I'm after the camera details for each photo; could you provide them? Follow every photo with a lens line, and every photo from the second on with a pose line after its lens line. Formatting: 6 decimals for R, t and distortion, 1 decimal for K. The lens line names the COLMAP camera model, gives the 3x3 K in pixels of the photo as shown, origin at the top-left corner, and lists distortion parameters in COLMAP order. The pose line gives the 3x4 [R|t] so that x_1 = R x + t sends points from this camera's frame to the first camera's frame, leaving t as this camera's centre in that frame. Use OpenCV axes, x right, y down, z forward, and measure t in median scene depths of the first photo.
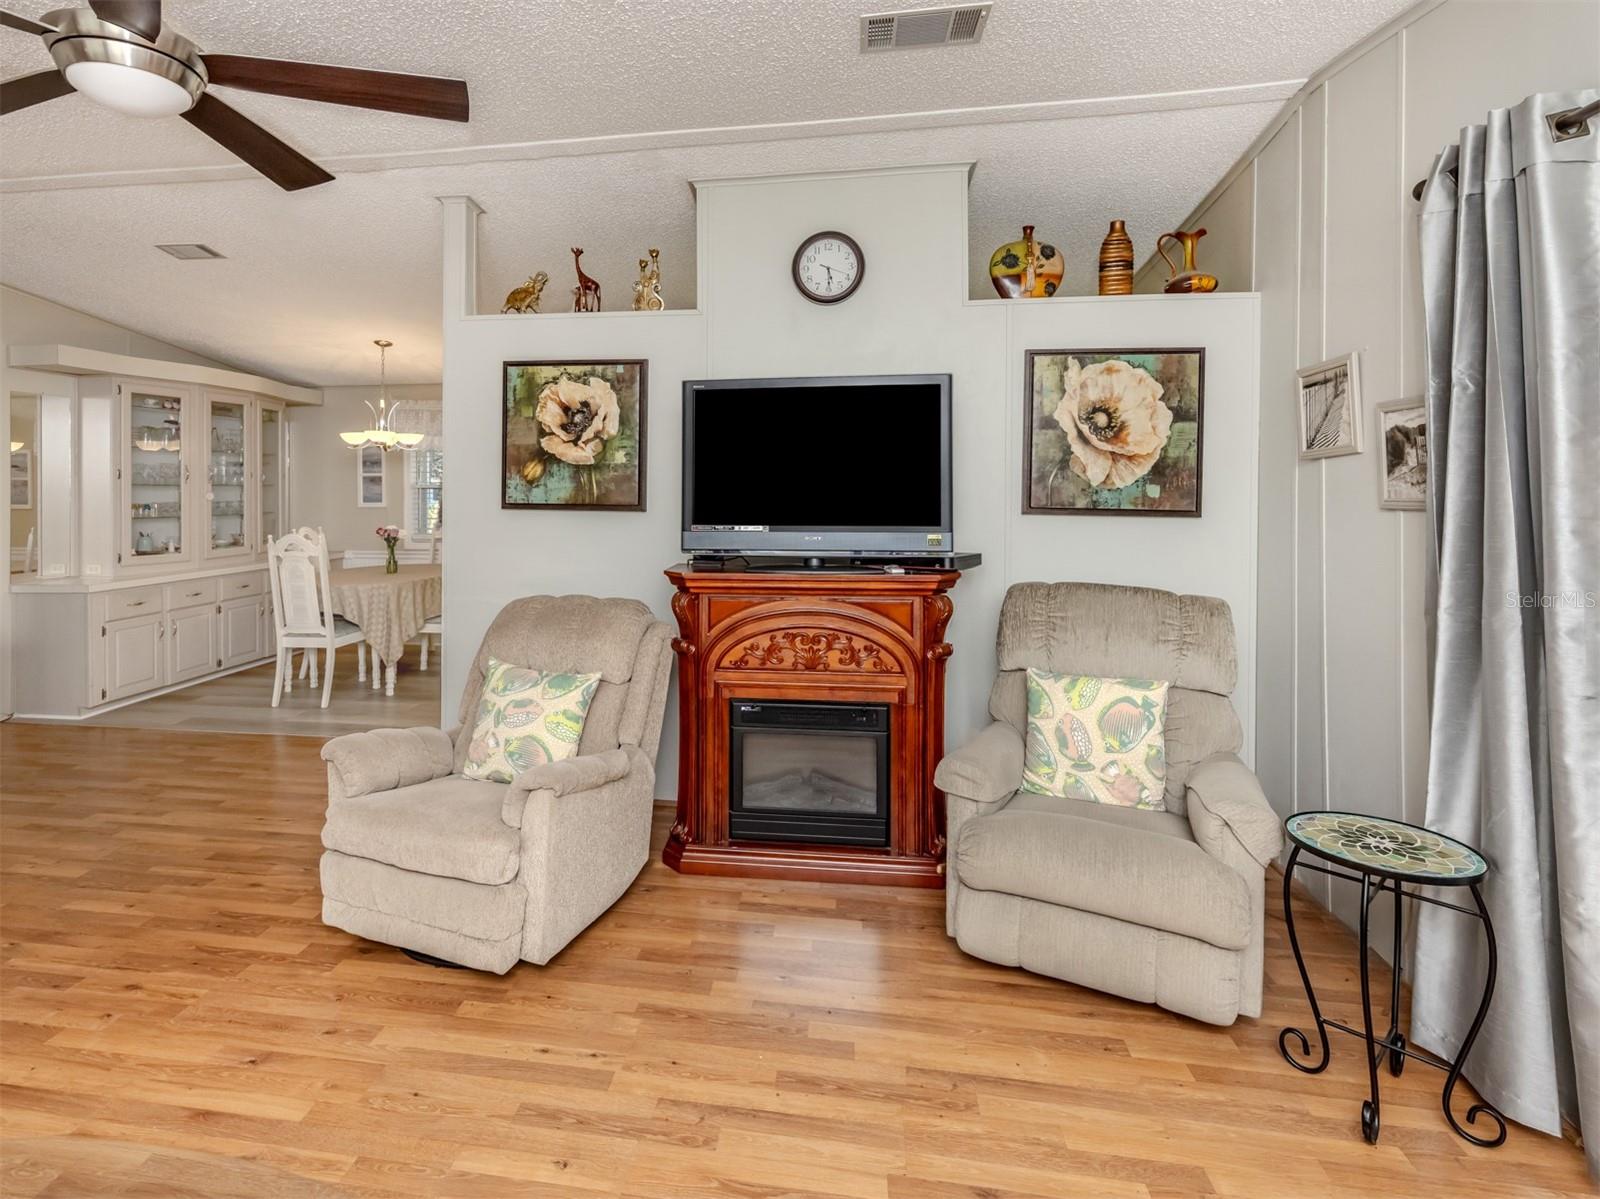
lens RADIAL K [[920.6, 0, 769.2], [0, 920.6, 484.7], [0, 0, 1]] dist [0.005472, 0.000494]
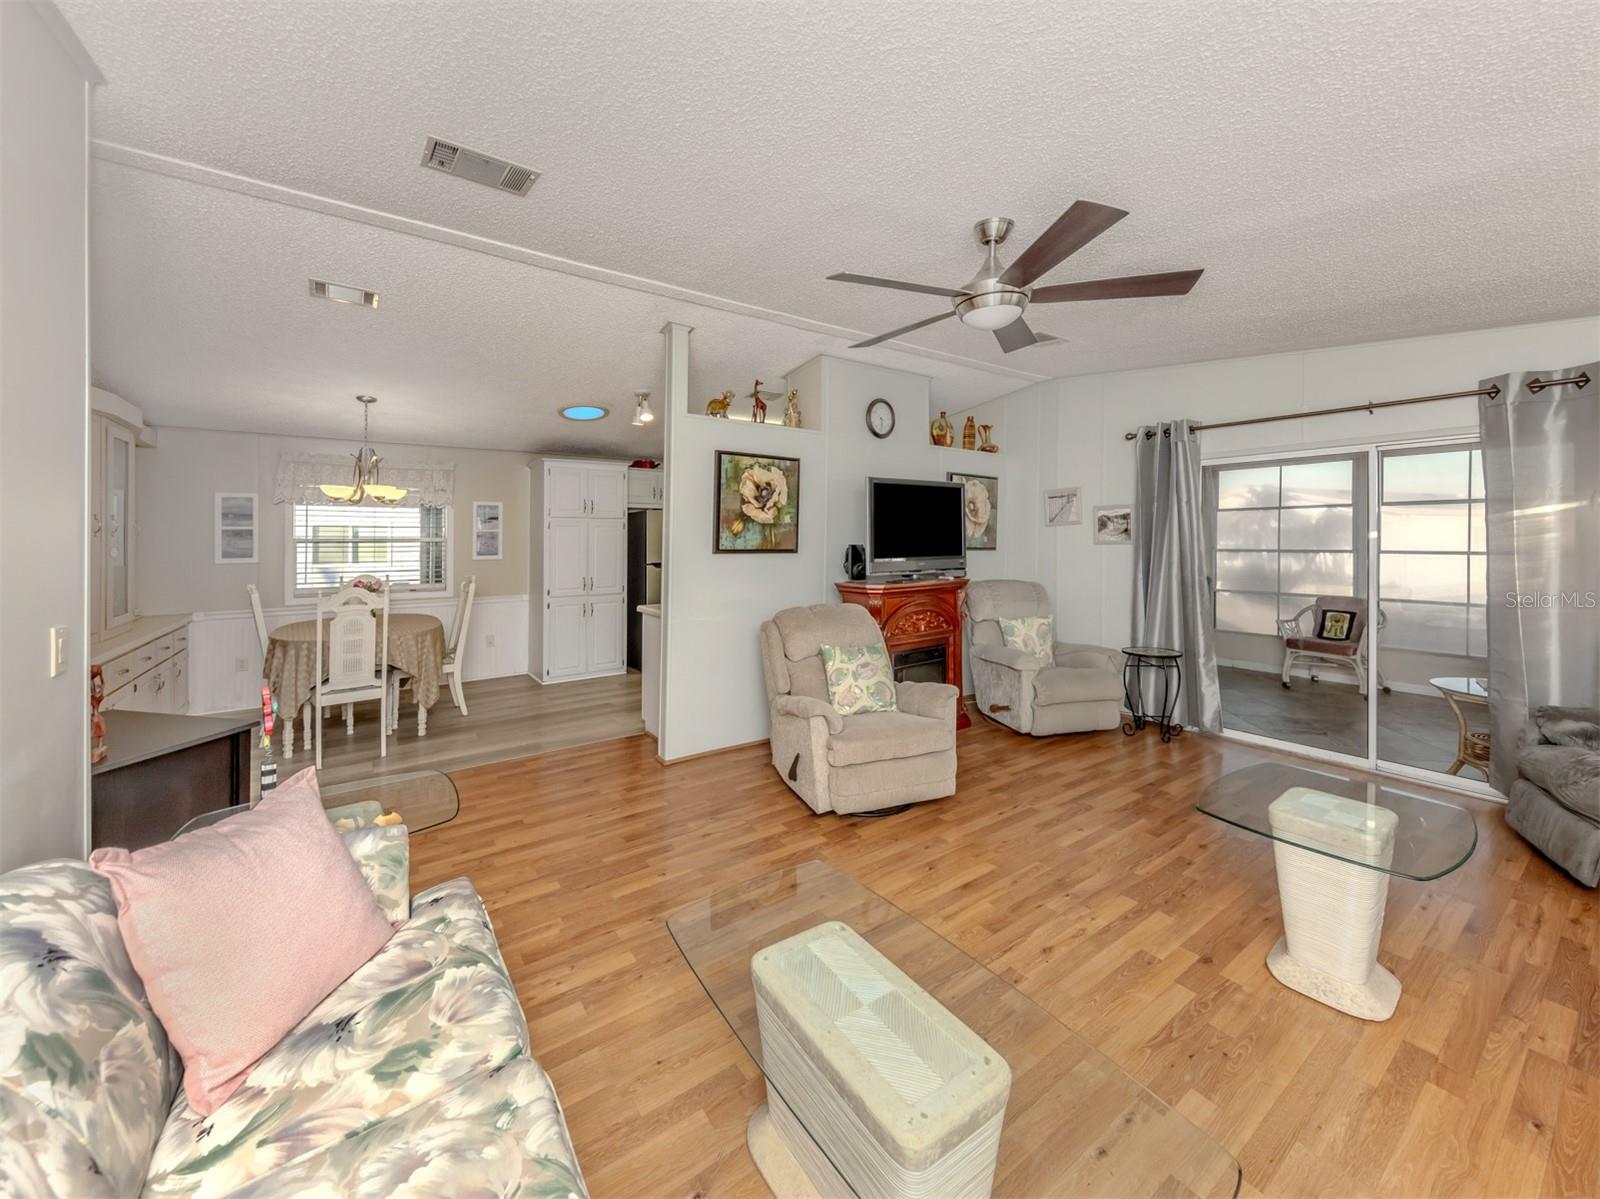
lens RADIAL K [[677.4, 0, 807.6], [0, 677.4, 547.1], [0, 0, 1]] dist [-0.000509, -0.000209]
pose [[0.663910, -0.011774, 0.747719, -0.999858], [0.004083, 0.999918, 0.012119, 0.004083], [-0.747801, -0.004993, 0.663904, 0.202450]]
